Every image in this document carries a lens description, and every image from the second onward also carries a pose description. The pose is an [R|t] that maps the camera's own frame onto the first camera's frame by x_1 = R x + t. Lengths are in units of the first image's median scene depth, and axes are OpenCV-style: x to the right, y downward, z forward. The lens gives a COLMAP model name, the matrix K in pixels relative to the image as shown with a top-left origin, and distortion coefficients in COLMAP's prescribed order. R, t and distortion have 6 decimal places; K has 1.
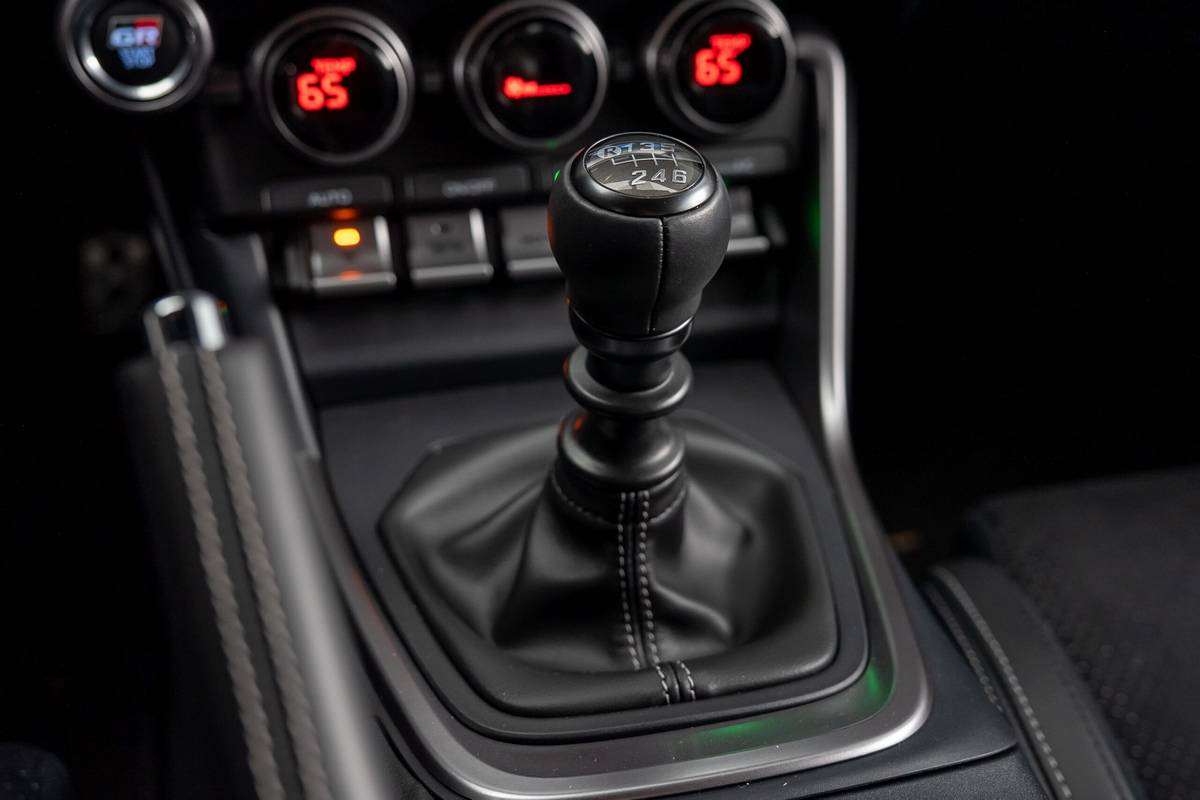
lens RADIAL K [[1275.1, 0, 600.0], [0, 1275.1, 400.0], [0, 0, 1]] dist [-0.004026, -0.007307]
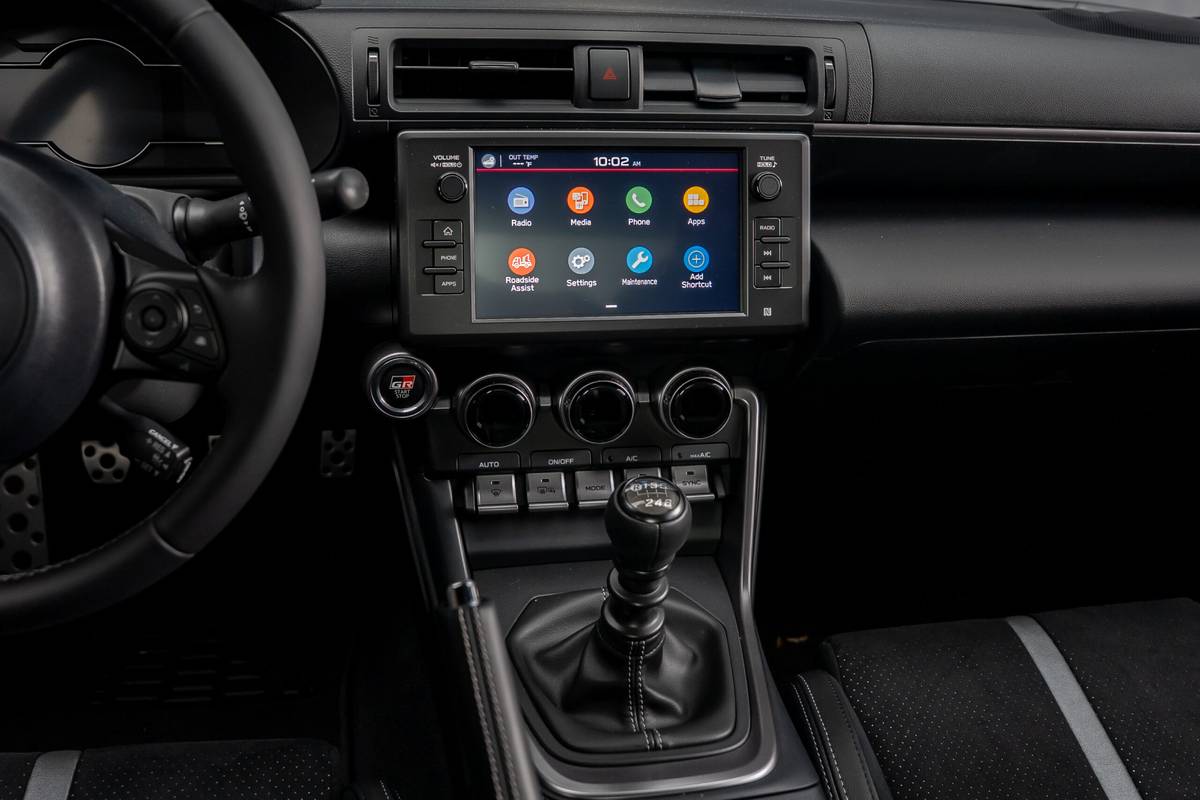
lens RADIAL K [[987.2, 0, 553.9], [0, 987.2, 326.5], [0, 0, 1]] dist [-0.098063, 0.006732]
pose [[0.996329, 0.057183, -0.063706, -0.034144], [-0.064944, 0.989738, -0.127282, -0.205487], [0.055774, 0.130952, 0.989819, -0.572680]]
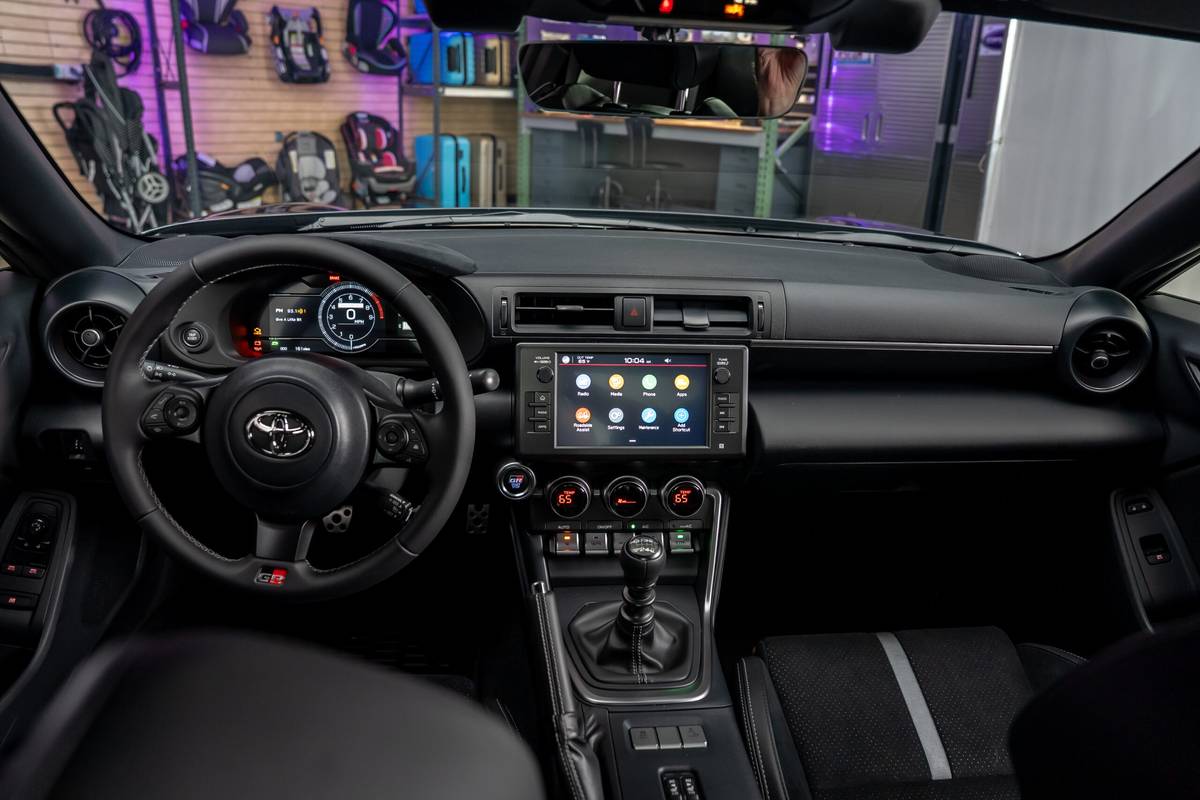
lens RADIAL K [[835.3, 0, 600.0], [0, 835.3, 400.0], [0, 0, 1]] dist [-0.116064, 0.000367]
pose [[0.987434, 0.080935, -0.135735, 0.181502], [-0.100651, 0.984251, -0.145324, -0.202653], [0.121836, 0.157159, 0.980029, -1.395010]]
